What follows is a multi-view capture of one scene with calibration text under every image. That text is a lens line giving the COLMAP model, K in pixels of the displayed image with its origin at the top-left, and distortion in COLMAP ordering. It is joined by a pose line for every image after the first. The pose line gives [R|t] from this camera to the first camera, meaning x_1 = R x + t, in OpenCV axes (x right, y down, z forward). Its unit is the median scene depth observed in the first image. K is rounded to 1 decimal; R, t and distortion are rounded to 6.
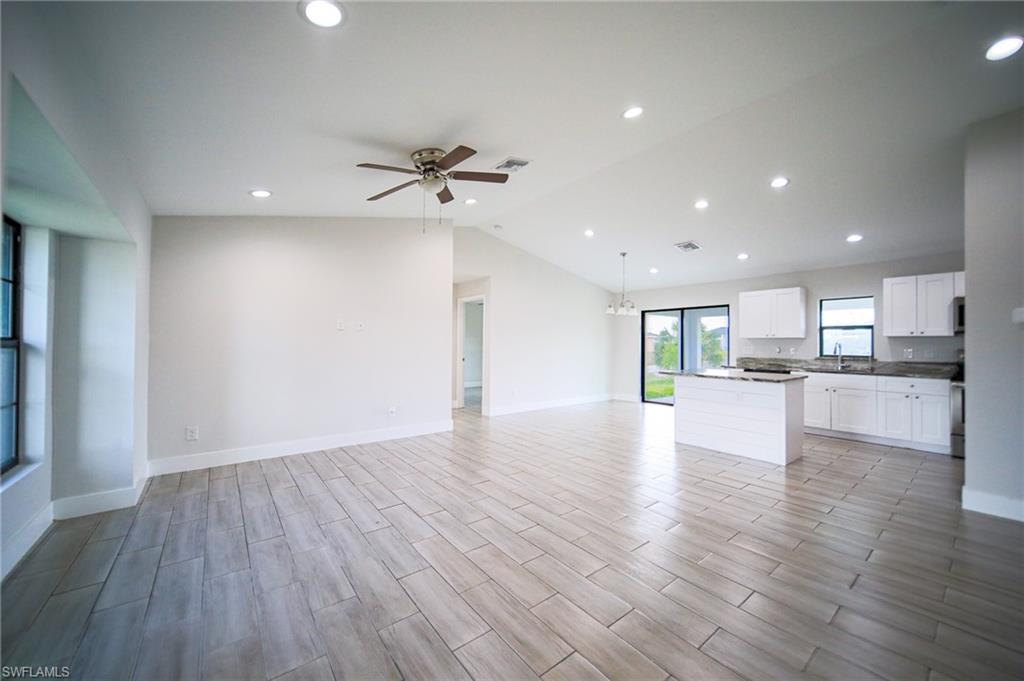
lens RADIAL K [[381.4, 0, 512.0], [0, 381.4, 340.5], [0, 0, 1]] dist [0.000399, 0.000068]
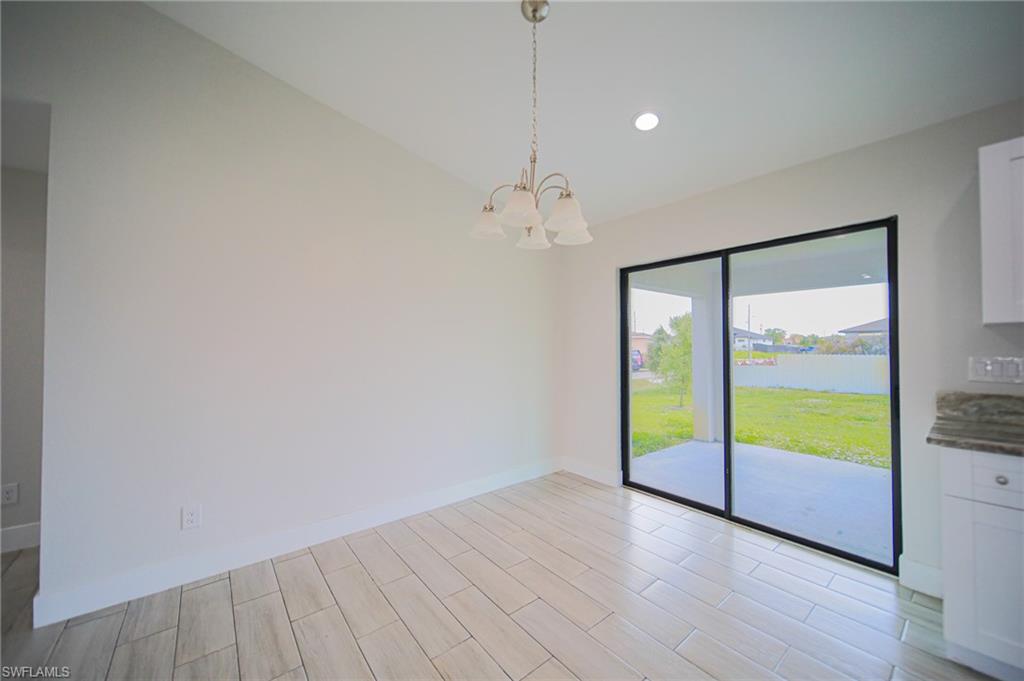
lens RADIAL K [[381.4, 0, 512.0], [0, 381.4, 340.5], [0, 0, 1]] dist [0.000399, 0.000068]
pose [[0.999831, -0.009096, 0.015973, 0.212379], [0.009180, 0.999945, -0.005167, 0.002875], [-0.015925, 0.005313, 0.999859, 0.579824]]
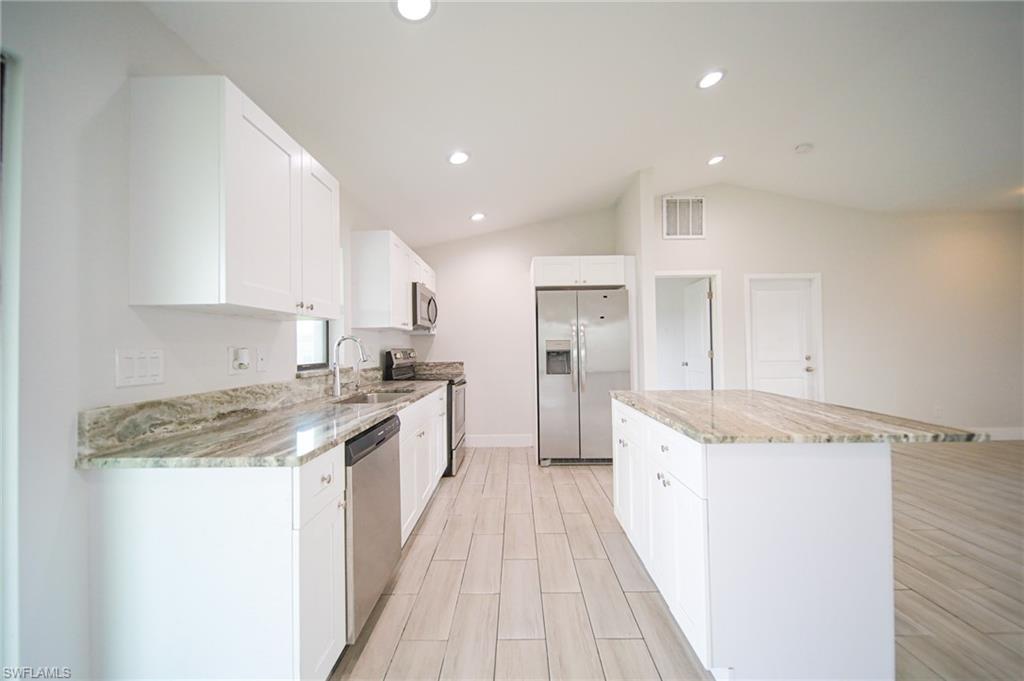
lens RADIAL K [[381.4, 0, 512.0], [0, 381.4, 340.5], [0, 0, 1]] dist [0.000399, 0.000068]
pose [[-0.781680, 0.016892, 0.623451, 0.275991], [0.006265, 0.999795, -0.019233, 0.013482], [-0.623649, -0.011129, -0.781625, 0.821385]]
